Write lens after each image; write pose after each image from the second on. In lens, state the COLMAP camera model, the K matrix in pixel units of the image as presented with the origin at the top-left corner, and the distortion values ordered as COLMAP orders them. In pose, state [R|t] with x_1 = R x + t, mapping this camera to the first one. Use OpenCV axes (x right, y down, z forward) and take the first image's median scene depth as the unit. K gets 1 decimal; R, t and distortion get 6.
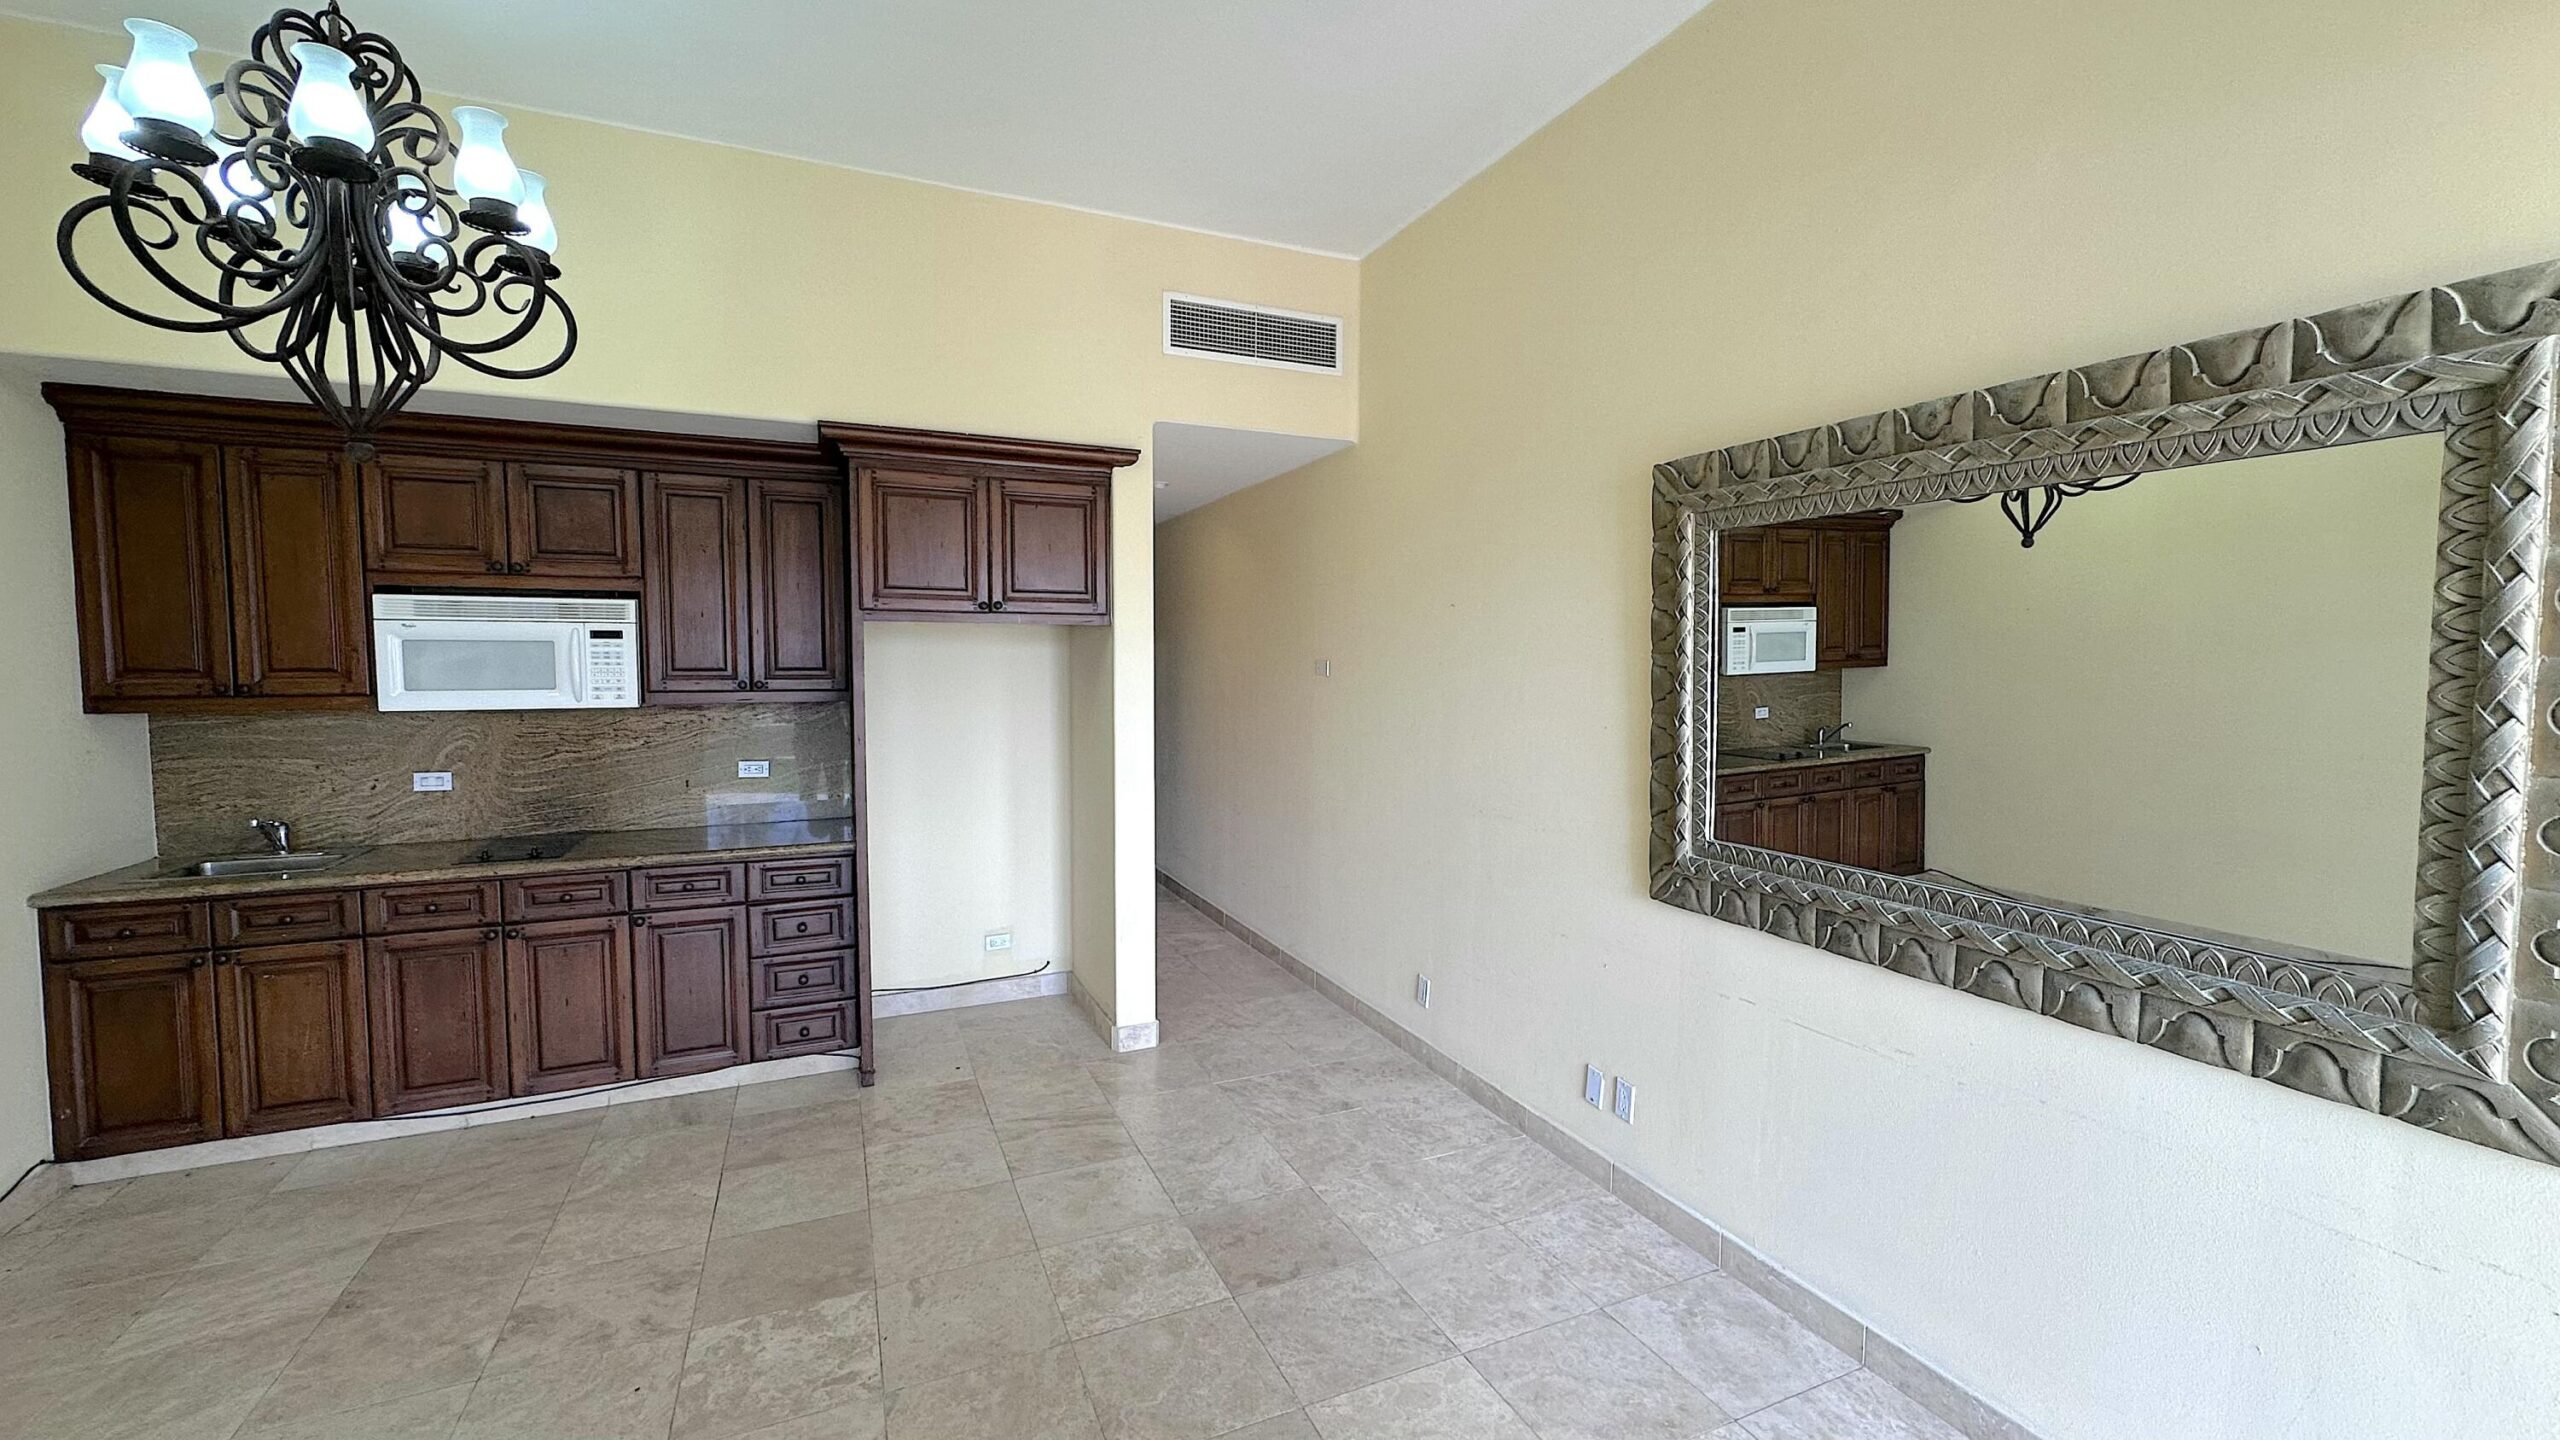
lens RADIAL K [[1021.3, 0, 1282.6], [0, 1021.3, 716.8], [0, 0, 1]] dist [-0.003541, 0.001438]
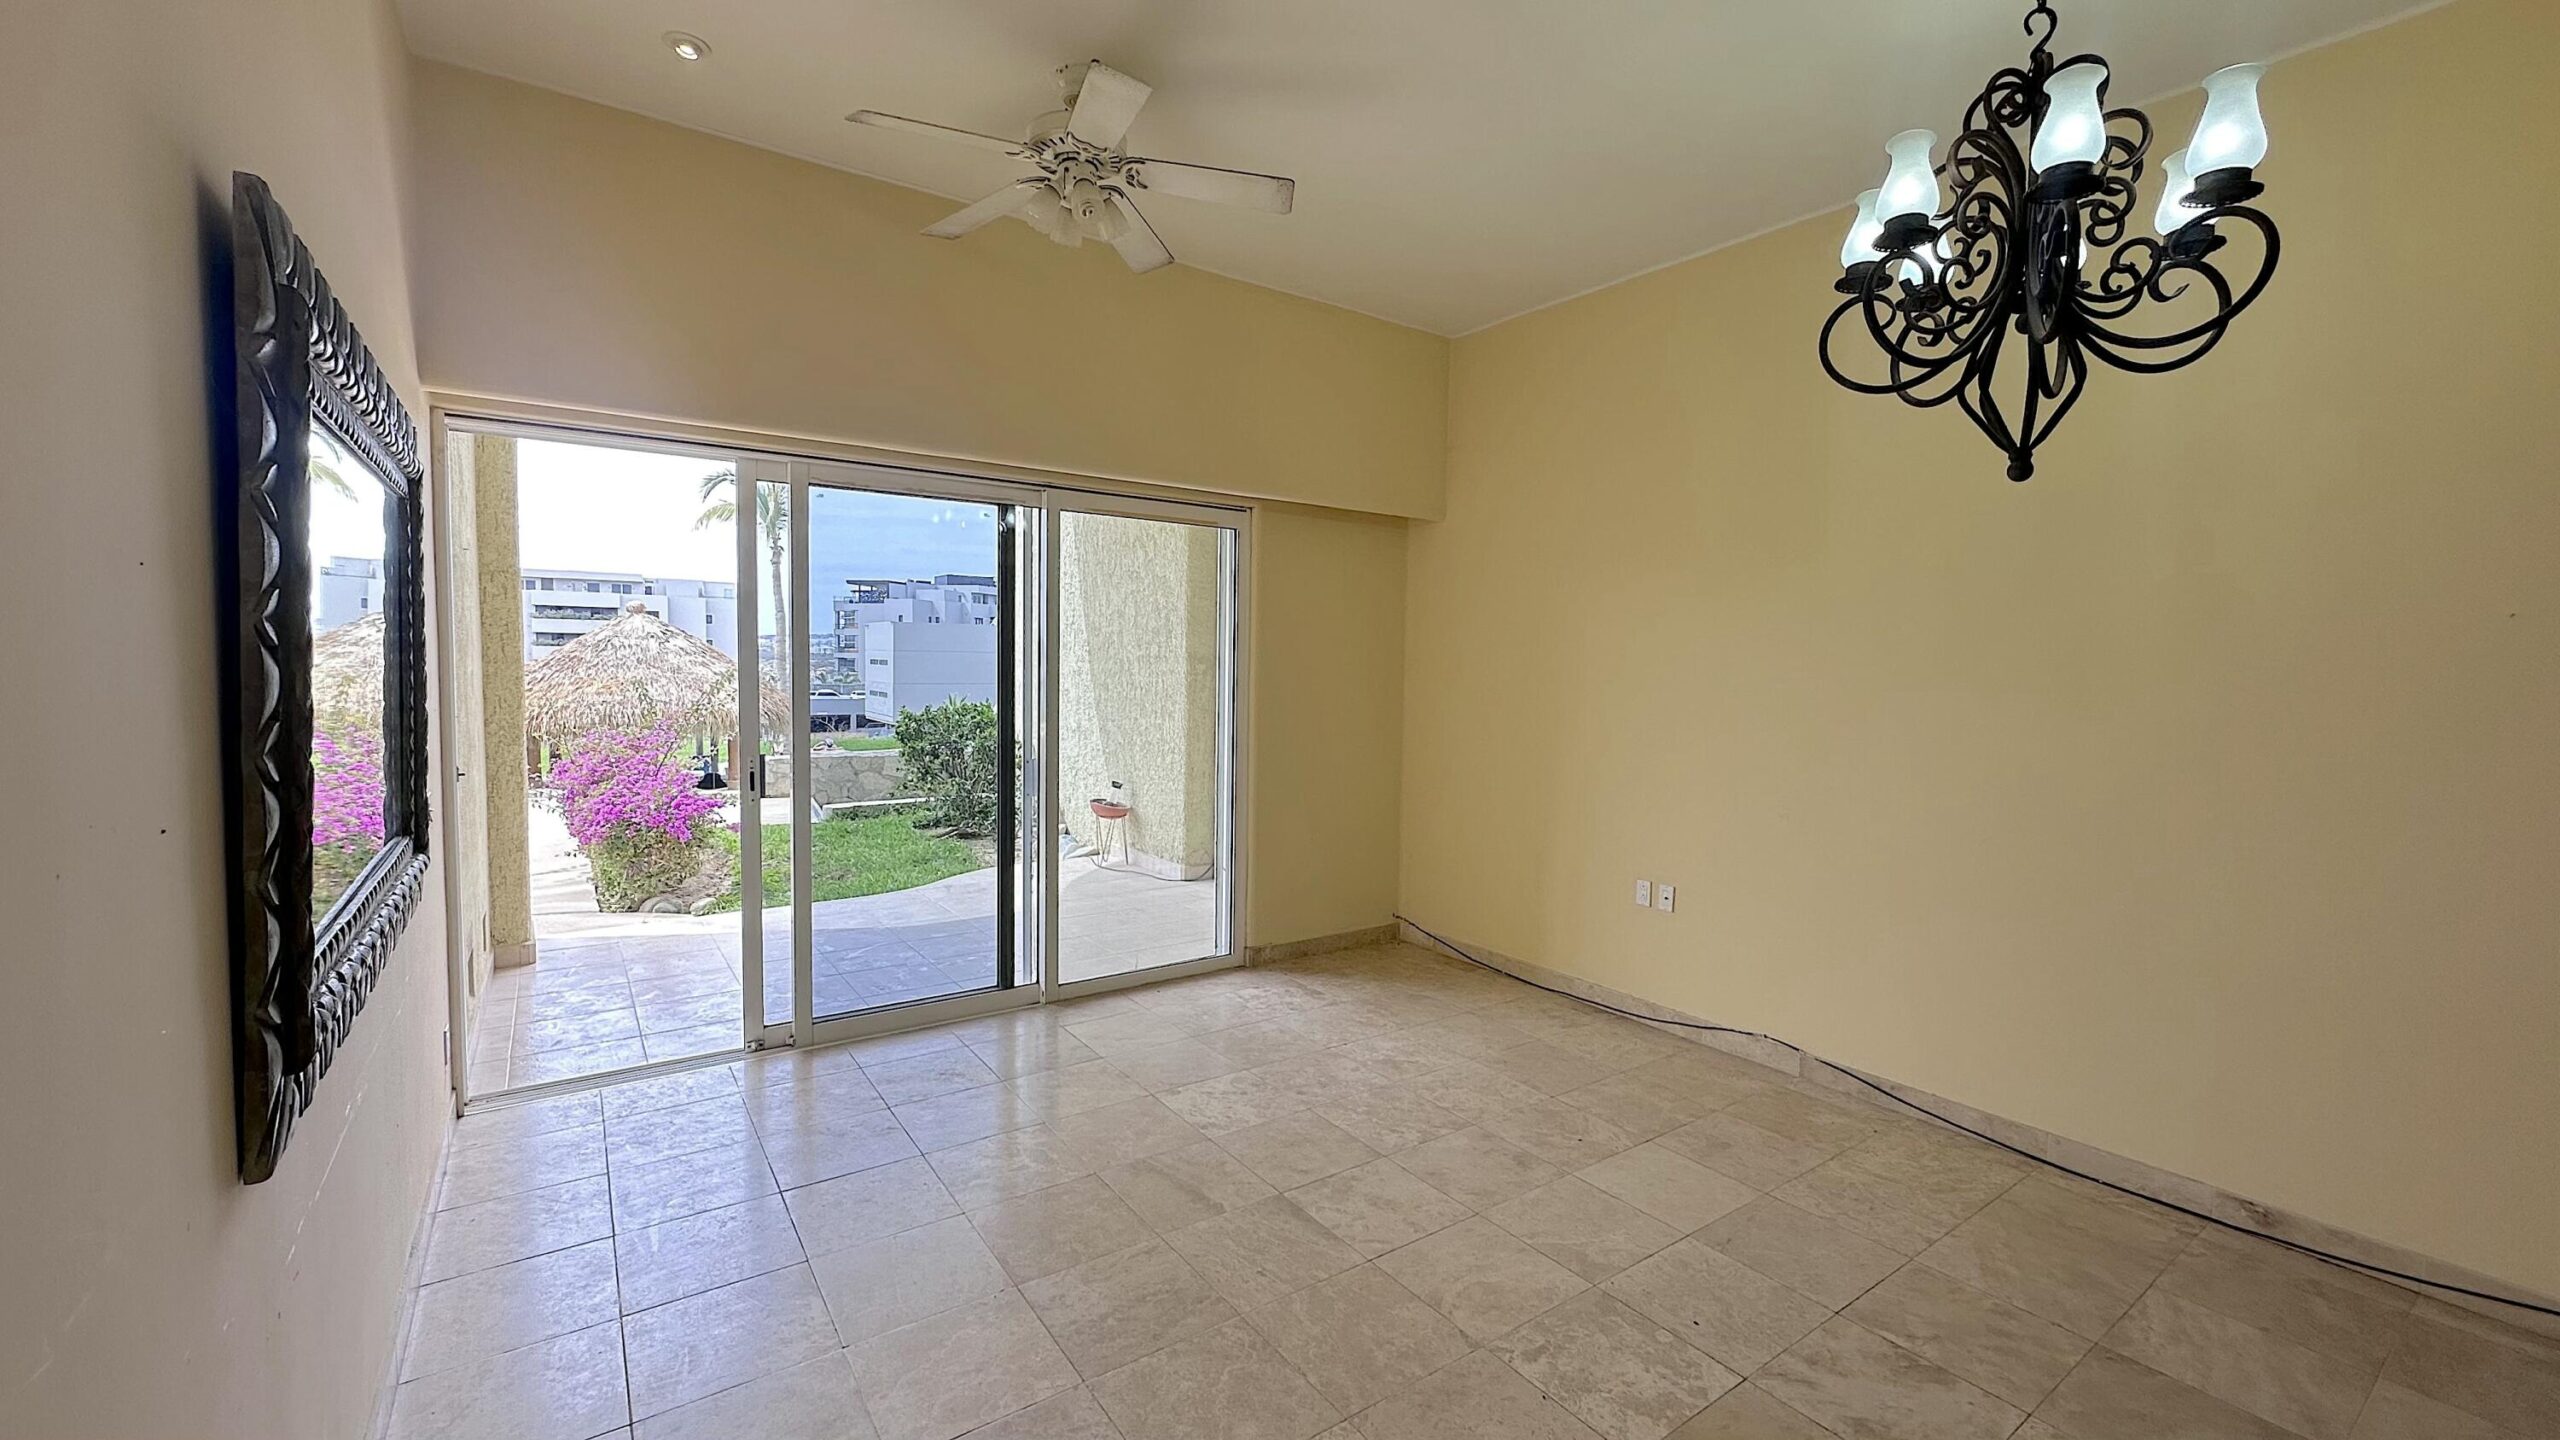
lens RADIAL K [[1021.3, 0, 1293.6], [0, 1021.3, 714.7], [0, 0, 1]] dist [-0.003541, 0.001438]
pose [[-0.979330, -0.011470, -0.201946, 0.018402], [-0.034892, 0.993004, 0.112809, -0.072133], [0.199239, 0.117524, -0.972878, 1.288730]]
